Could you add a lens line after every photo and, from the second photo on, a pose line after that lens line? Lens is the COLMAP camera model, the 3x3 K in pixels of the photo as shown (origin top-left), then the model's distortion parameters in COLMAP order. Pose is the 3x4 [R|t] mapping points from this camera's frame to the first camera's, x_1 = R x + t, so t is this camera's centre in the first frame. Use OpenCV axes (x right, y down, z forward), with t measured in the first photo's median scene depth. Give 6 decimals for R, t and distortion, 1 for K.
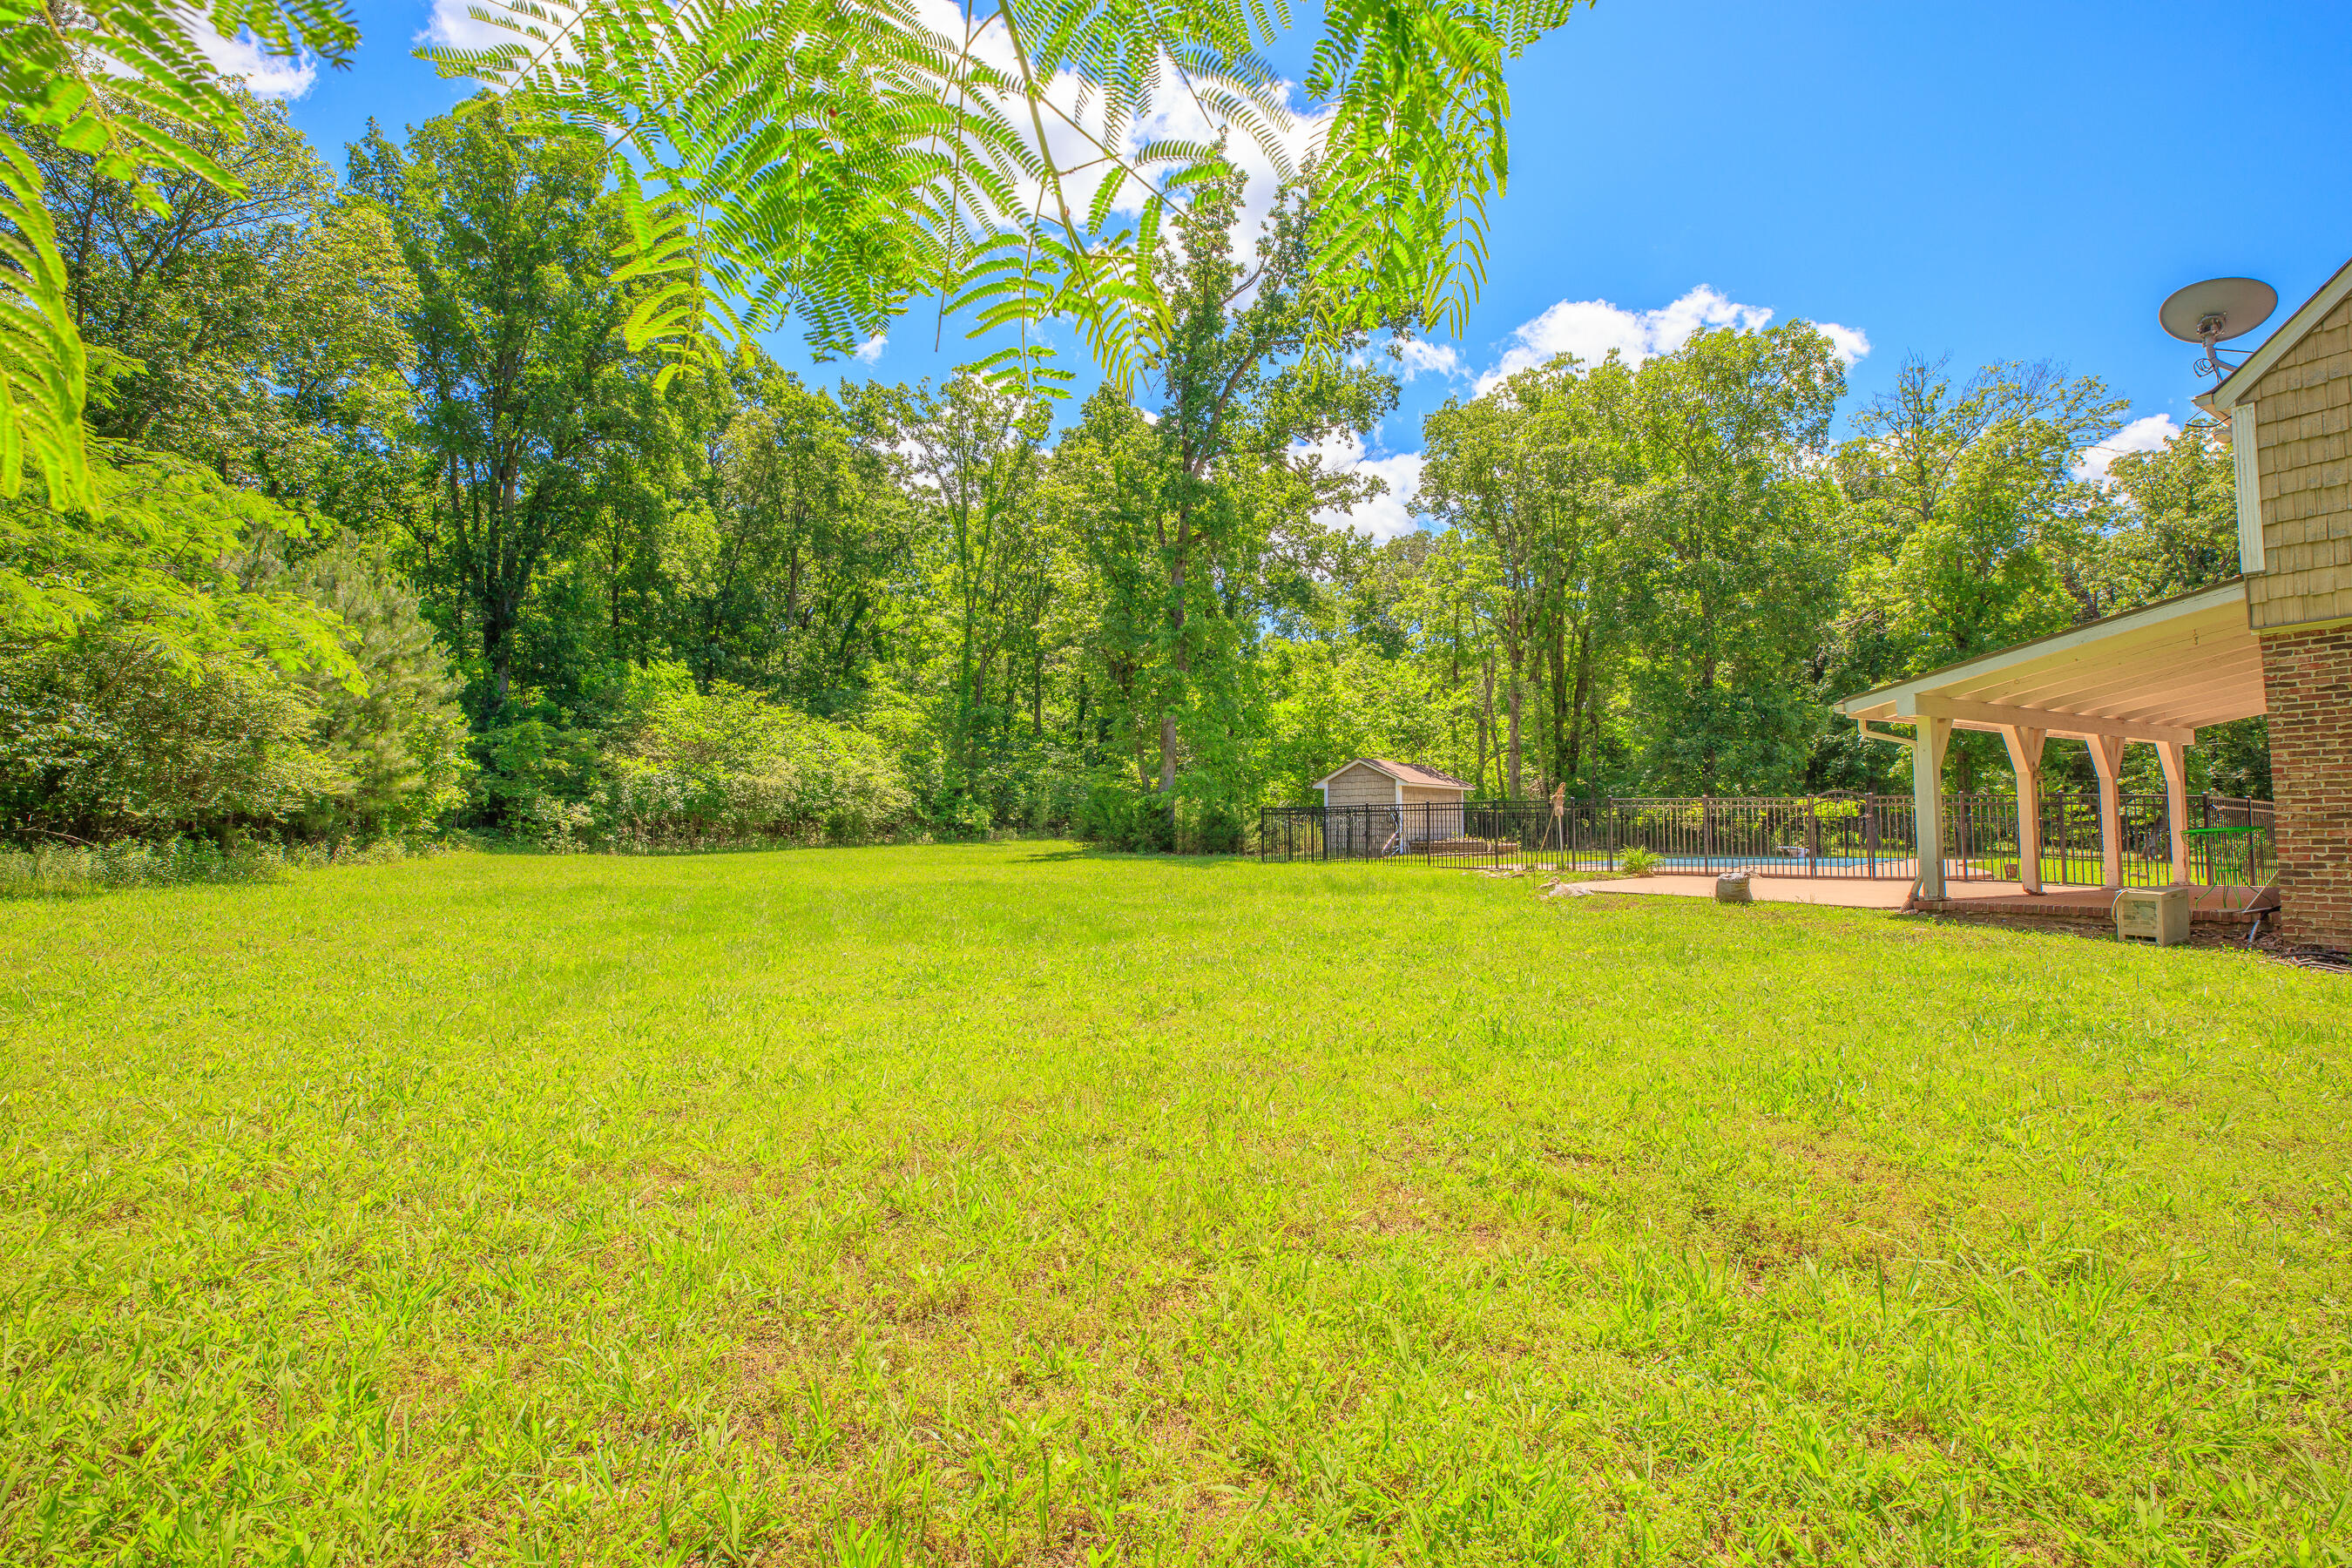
lens RADIAL K [[1051.5, 0, 1183.6], [0, 1051.5, 777.1], [0, 0, 1]] dist [-0.018469, 0.000124]
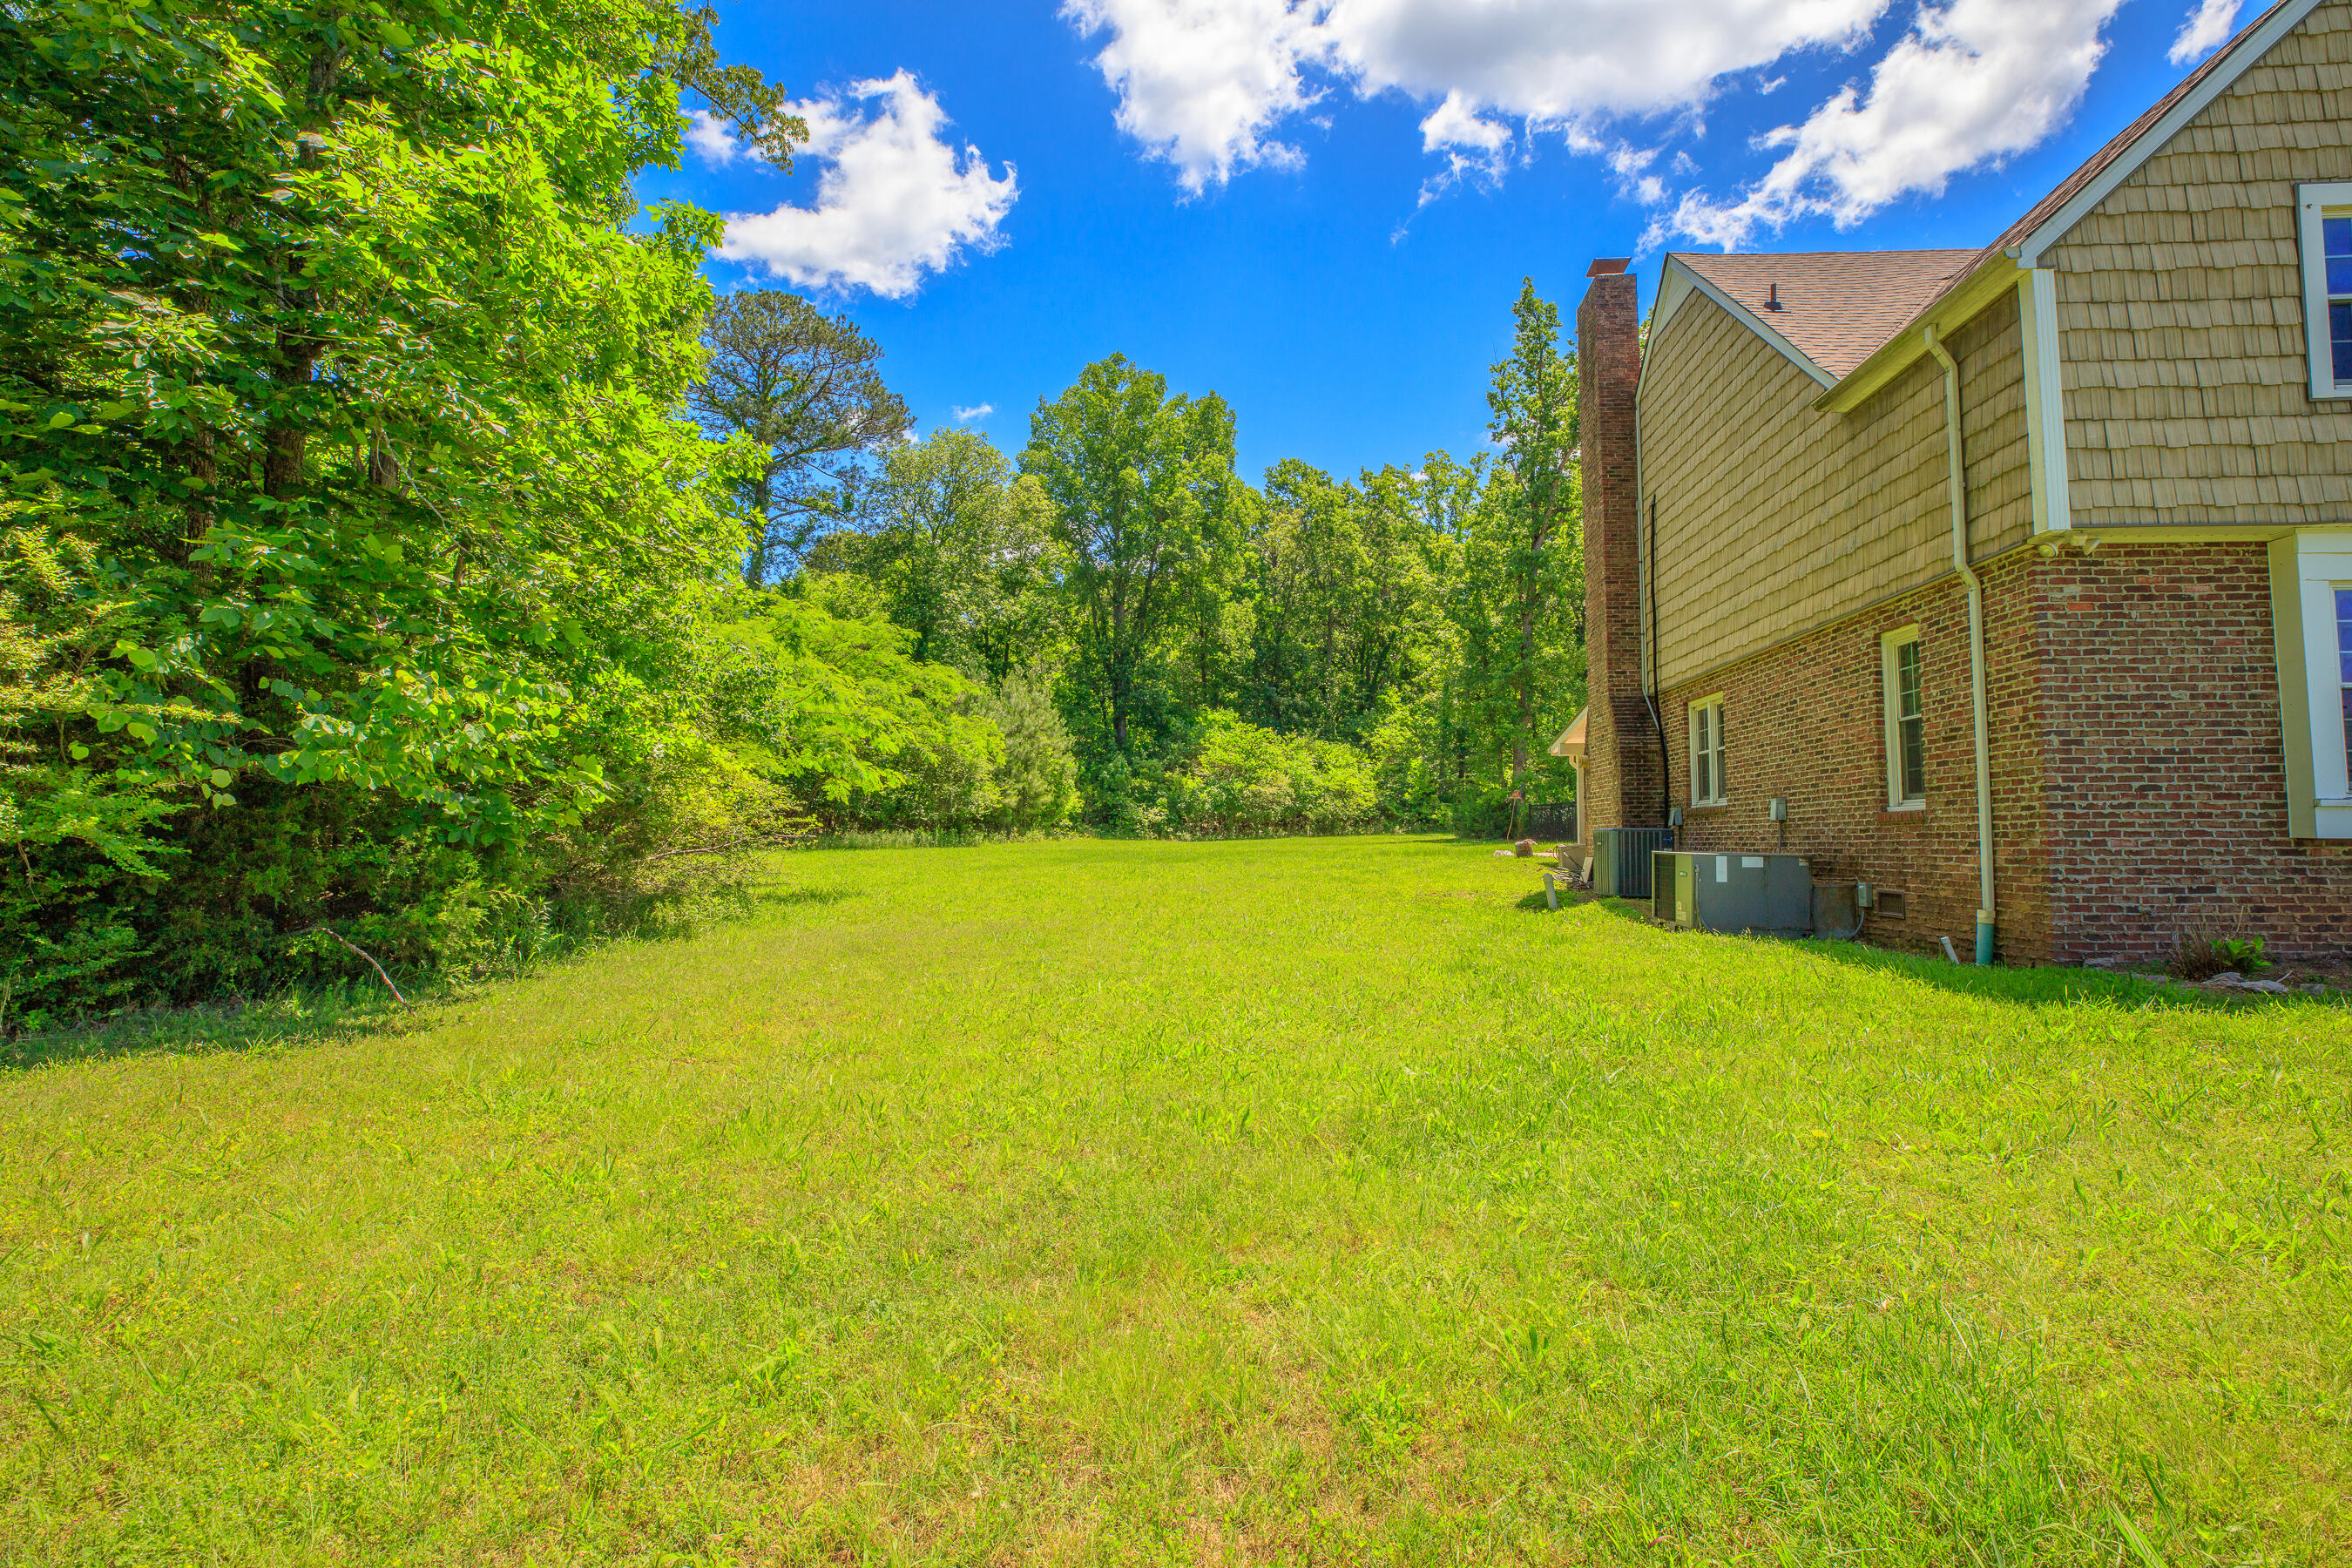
lens RADIAL K [[1051.5, 0, 1183.6], [0, 1051.5, 777.1], [0, 0, 1]] dist [-0.018469, 0.000124]
pose [[0.816373, -0.025872, -0.576946, 0.404304], [0.027598, 0.999602, -0.005775, -0.011840], [0.576866, -0.011208, 0.816762, -0.289899]]
